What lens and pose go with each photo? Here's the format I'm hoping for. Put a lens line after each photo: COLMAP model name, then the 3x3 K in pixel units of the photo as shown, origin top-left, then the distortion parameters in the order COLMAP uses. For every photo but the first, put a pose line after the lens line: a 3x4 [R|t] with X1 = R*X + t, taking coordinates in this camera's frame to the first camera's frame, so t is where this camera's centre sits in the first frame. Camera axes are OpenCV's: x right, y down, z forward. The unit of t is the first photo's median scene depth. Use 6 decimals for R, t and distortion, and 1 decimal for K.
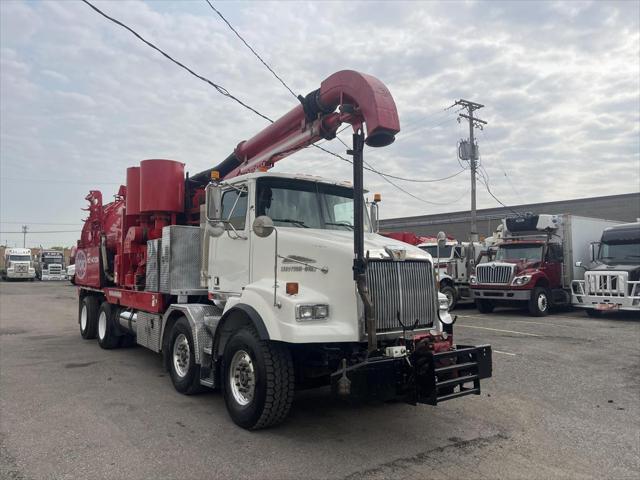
lens RADIAL K [[487.8, 0, 331.8], [0, 487.8, 240.5], [0, 0, 1]] dist [0.075868, -0.095720]
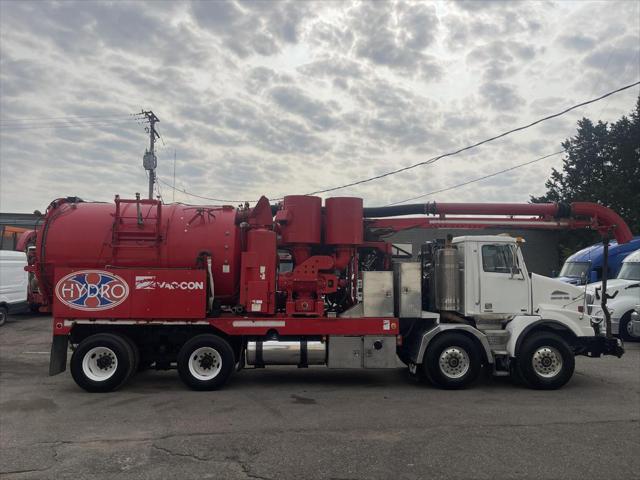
lens RADIAL K [[487.8, 0, 313.7], [0, 487.8, 250.3], [0, 0, 1]] dist [0.075868, -0.095720]
pose [[0.558703, 0.037050, 0.828540, -1.833631], [-0.057811, 0.998312, -0.005659, -0.048620], [-0.827351, -0.044737, 0.559902, 0.638851]]
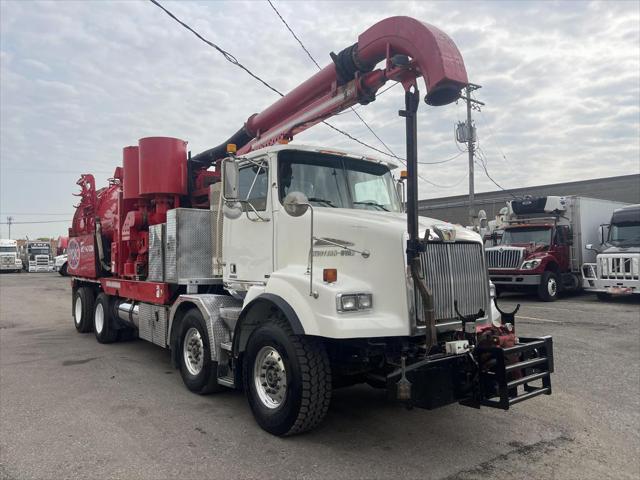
lens RADIAL K [[487.8, 0, 325.1], [0, 487.8, 239.4], [0, 0, 1]] dist [0.075868, -0.095720]
pose [[0.999837, -0.013558, 0.011949, -0.078894], [0.013280, 0.999647, 0.023023, 0.011467], [-0.012257, -0.022860, 0.999664, 0.107877]]
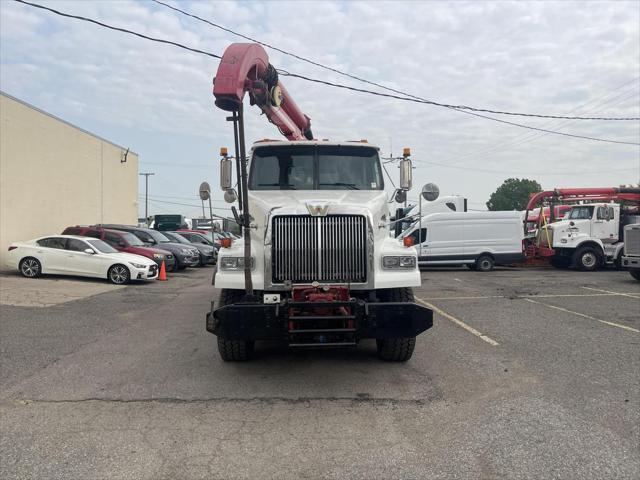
lens RADIAL K [[487.8, 0, 321.2], [0, 487.8, 235.5], [0, 0, 1]] dist [0.075868, -0.095720]
pose [[0.814922, -0.015984, -0.579350, 0.618394], [0.045571, 0.998292, 0.036558, 0.038548], [0.577776, -0.056193, 0.814258, 0.142005]]
